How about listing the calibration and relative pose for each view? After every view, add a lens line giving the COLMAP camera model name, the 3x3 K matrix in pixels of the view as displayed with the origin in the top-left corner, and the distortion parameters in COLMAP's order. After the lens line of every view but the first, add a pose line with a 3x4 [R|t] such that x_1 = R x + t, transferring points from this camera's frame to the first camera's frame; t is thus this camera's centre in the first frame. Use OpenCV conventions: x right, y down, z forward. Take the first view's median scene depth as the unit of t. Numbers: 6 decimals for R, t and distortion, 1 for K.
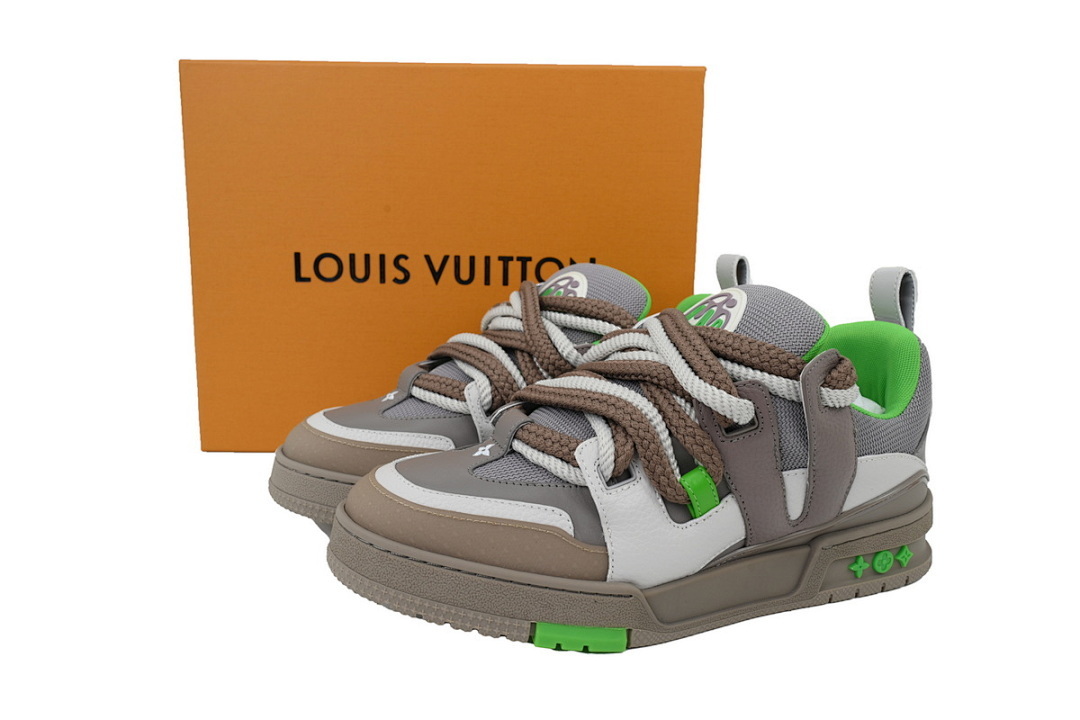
lens RADIAL K [[877.4, 0, 540.0], [0, 877.4, 360.0], [0, 0, 1]] dist [-0.001764, -0.000542]
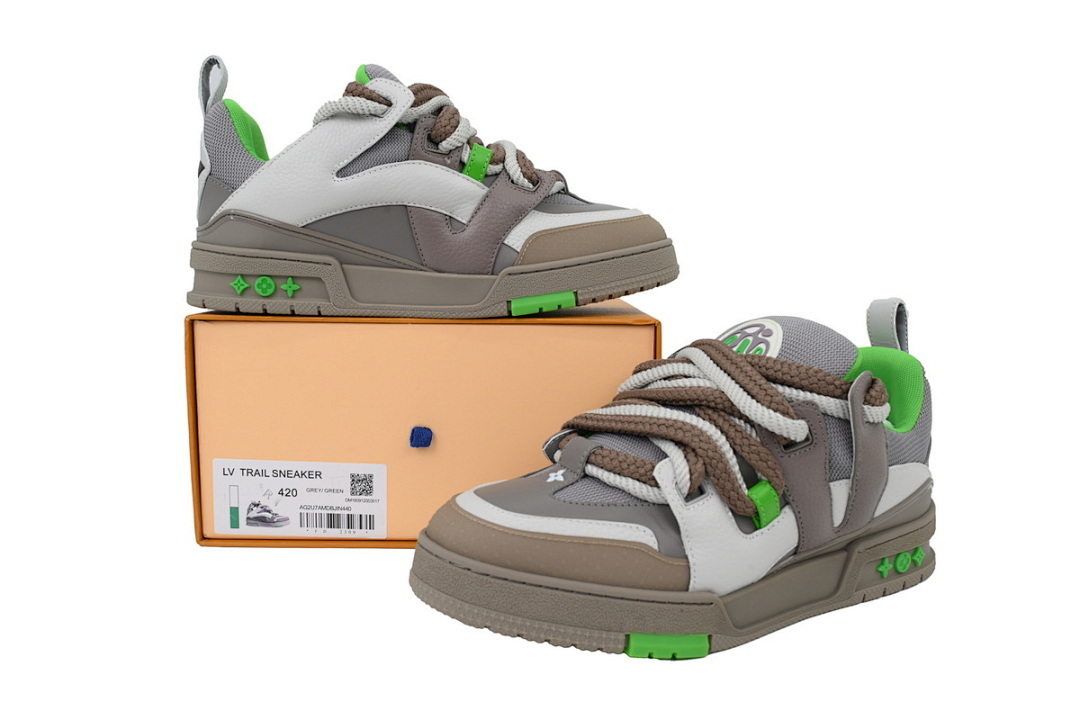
lens RADIAL K [[877.4, 0, 540.0], [0, 877.4, 360.0], [0, 0, 1]] dist [-0.001764, -0.000542]
pose [[0.989810, -0.025694, 0.140059, -0.242292], [0.032218, 0.998489, -0.044510, 0.010314], [-0.138704, 0.048569, 0.989142, -0.053415]]
